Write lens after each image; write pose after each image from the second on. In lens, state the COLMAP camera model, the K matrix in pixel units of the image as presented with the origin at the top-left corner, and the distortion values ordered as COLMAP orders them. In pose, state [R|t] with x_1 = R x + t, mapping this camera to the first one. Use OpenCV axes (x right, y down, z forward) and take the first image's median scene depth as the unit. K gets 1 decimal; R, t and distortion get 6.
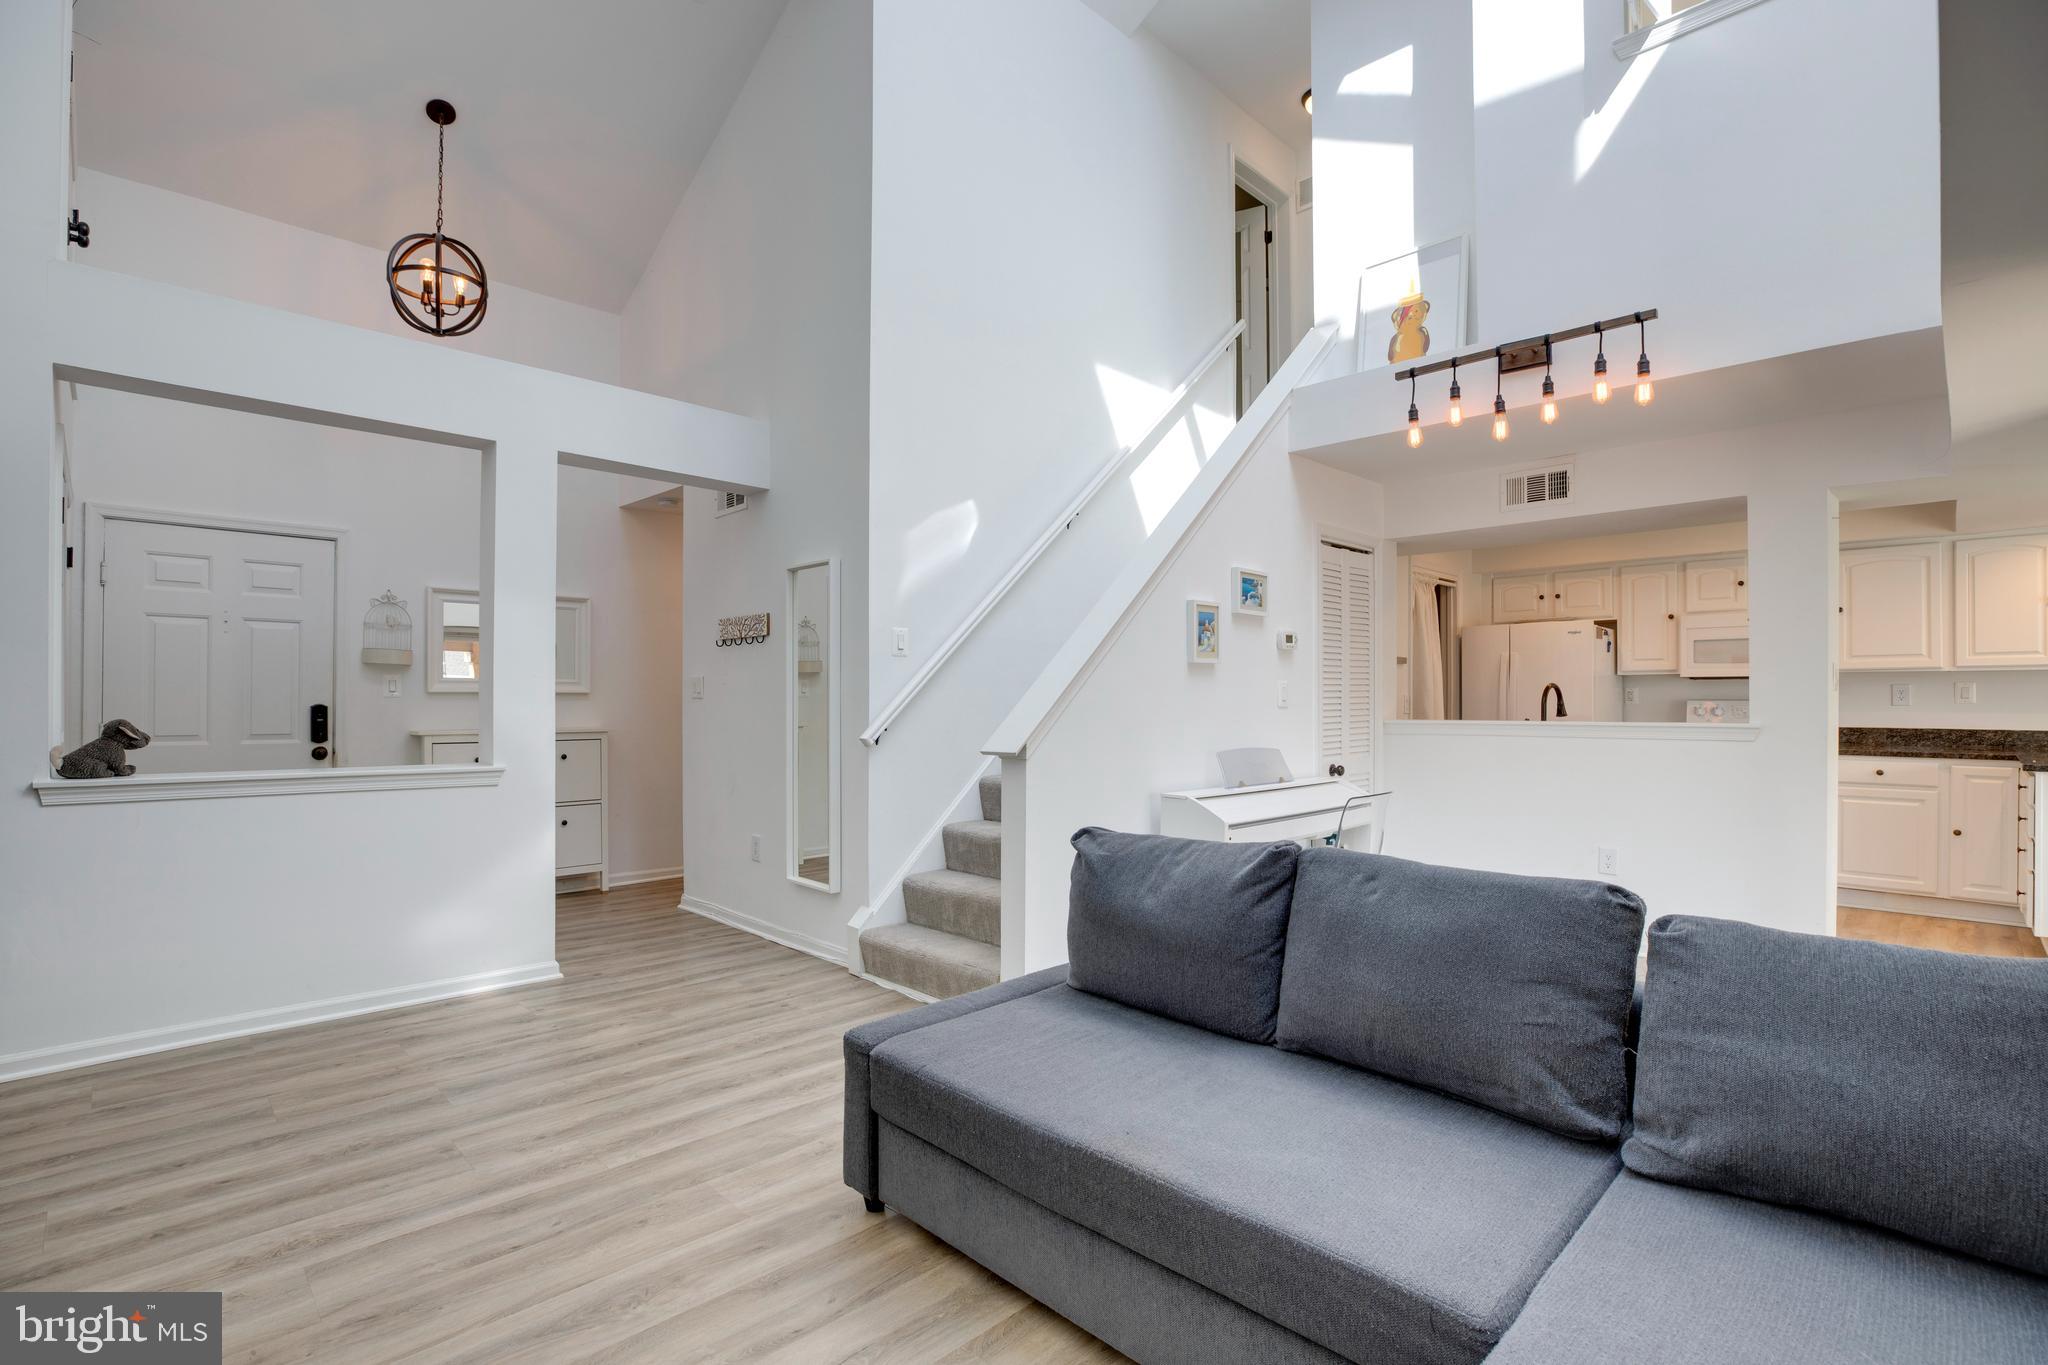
lens RADIAL K [[947.4, 0, 1030.3], [0, 947.4, 701.2], [0, 0, 1]] dist [-0.045163, 0.013099]
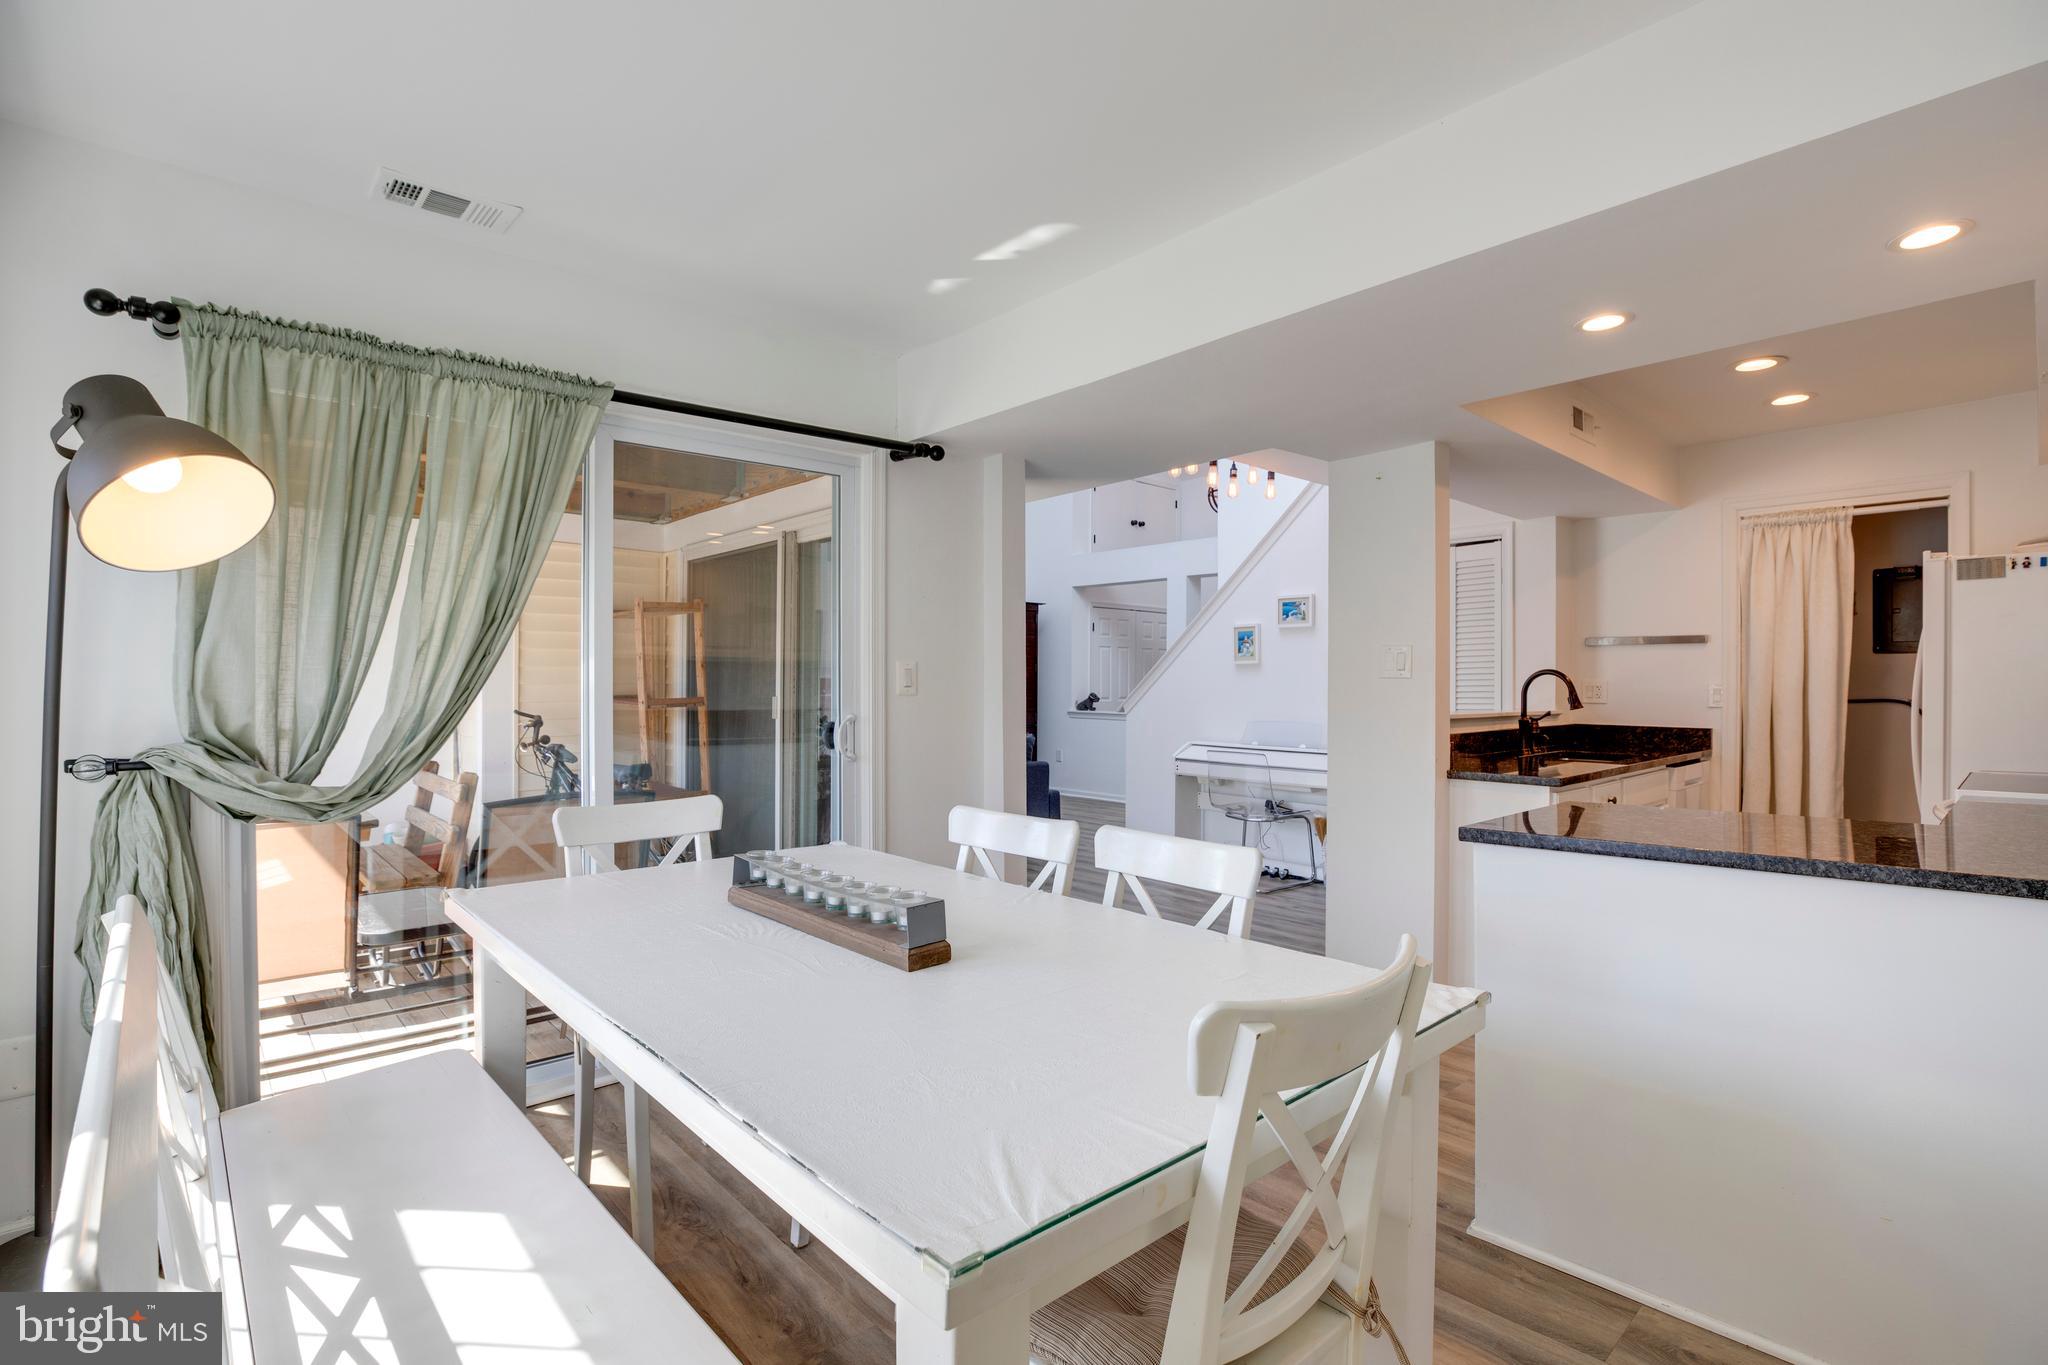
lens RADIAL K [[966.5, 0, 1019.0], [0, 966.5, 691.0], [0, 0, 1]] dist [-0.046119, 0.012682]
pose [[-0.051737, 0.005586, -0.998645, 1.723254], [-0.003939, 0.999975, 0.005797, -0.002871], [0.998653, 0.004233, -0.051714, 0.677041]]
